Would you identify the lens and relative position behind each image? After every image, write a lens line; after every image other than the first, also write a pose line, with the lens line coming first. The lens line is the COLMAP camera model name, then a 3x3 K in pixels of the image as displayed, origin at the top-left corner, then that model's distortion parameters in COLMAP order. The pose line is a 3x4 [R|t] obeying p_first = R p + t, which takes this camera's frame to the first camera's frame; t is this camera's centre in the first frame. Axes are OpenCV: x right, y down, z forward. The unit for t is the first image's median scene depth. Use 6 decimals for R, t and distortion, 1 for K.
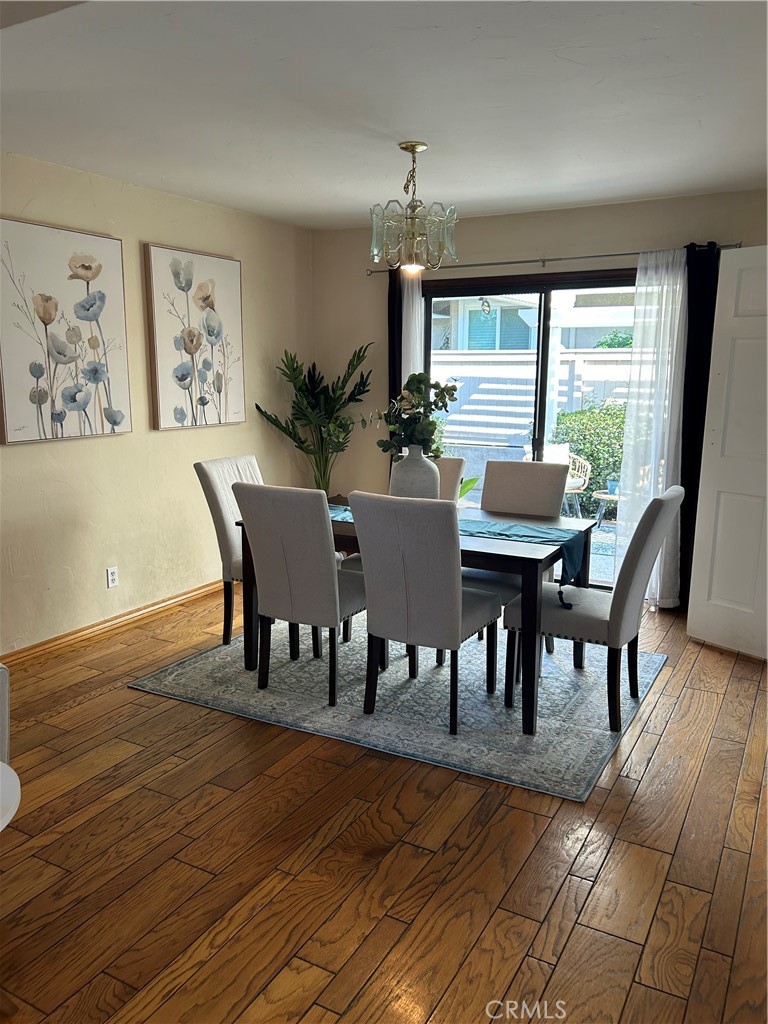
lens RADIAL K [[772.3, 0, 386.1], [0, 772.3, 513.1], [0, 0, 1]] dist [0.038892, -0.042978]
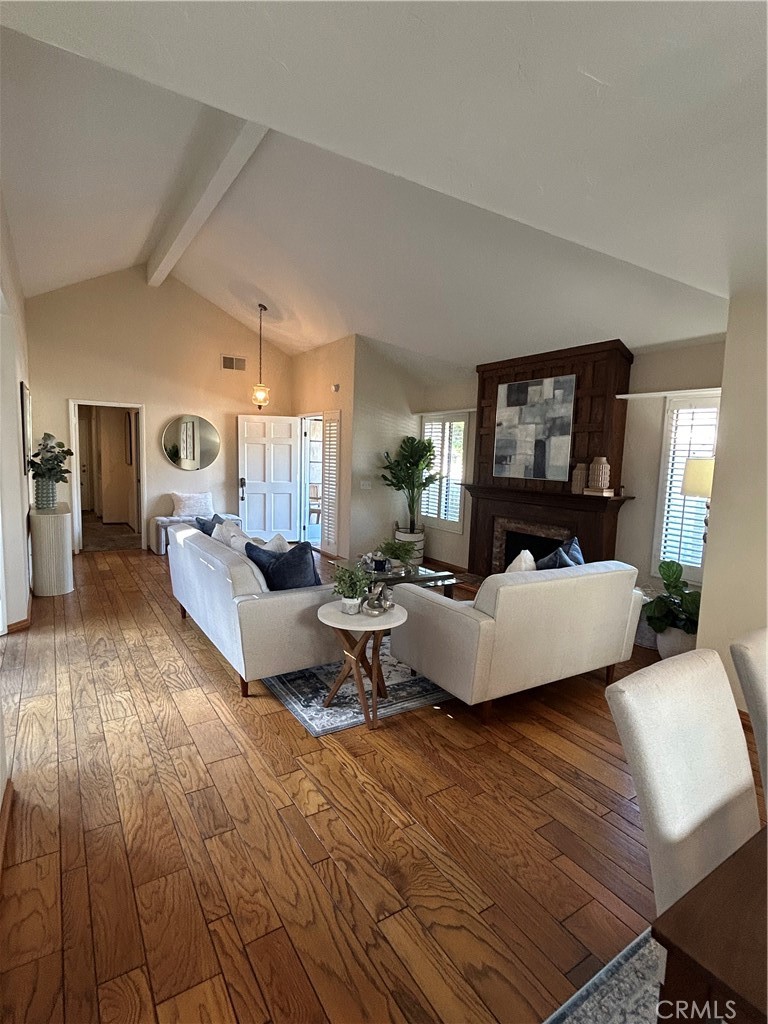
lens RADIAL K [[518.3, 0, 385.0], [0, 518.3, 515.1], [0, 0, 1]] dist [-0.008205, 0.001685]
pose [[-0.471435, 0.080619, -0.878208, 0.601299], [-0.194192, 0.961881, 0.192546, -0.213426], [0.860255, 0.261314, -0.437809, 1.139715]]
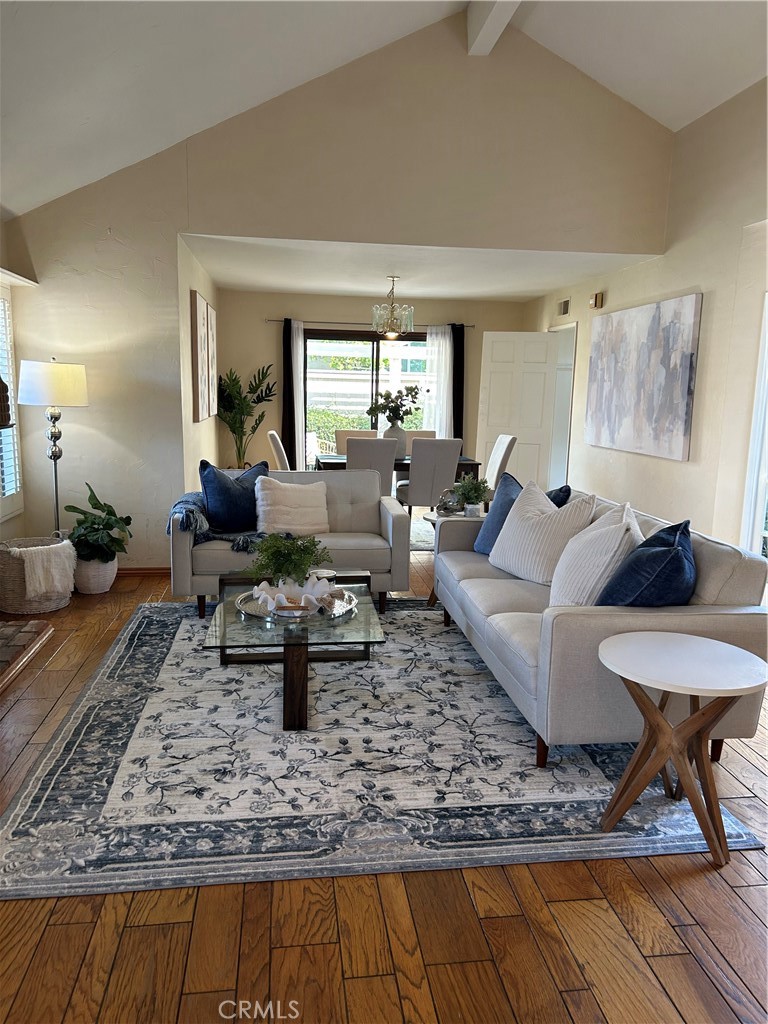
lens RADIAL K [[772.3, 0, 381.5], [0, 772.3, 513.5], [0, 0, 1]] dist [0.038892, -0.042978]
pose [[0.808592, -0.081619, 0.582682, -1.876368], [0.089536, 0.995867, 0.015246, 0.187330], [-0.581518, 0.039843, 0.812557, -0.972460]]
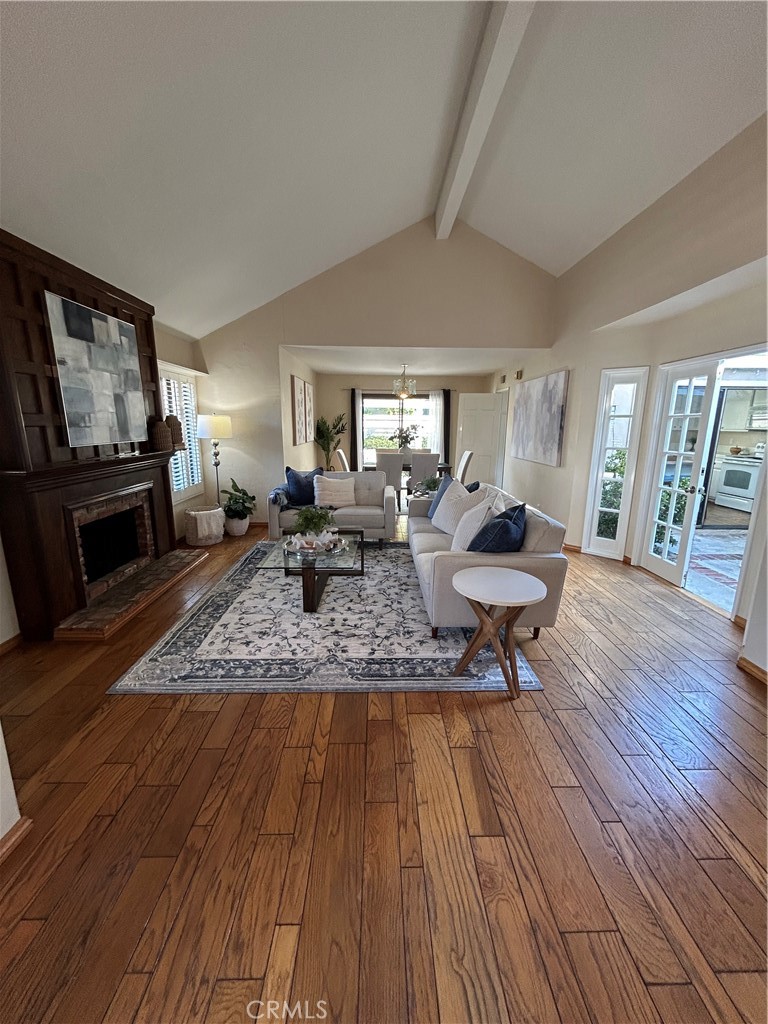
lens RADIAL K [[413.8, 0, 385.3], [0, 413.8, 509.7], [0, 0, 1]] dist [-0.006033, 0.000378]
pose [[0.869037, -0.097621, 0.485020, -1.636809], [0.083850, 0.995220, 0.050071, 0.187612], [-0.487590, -0.002845, 0.873068, -1.085187]]
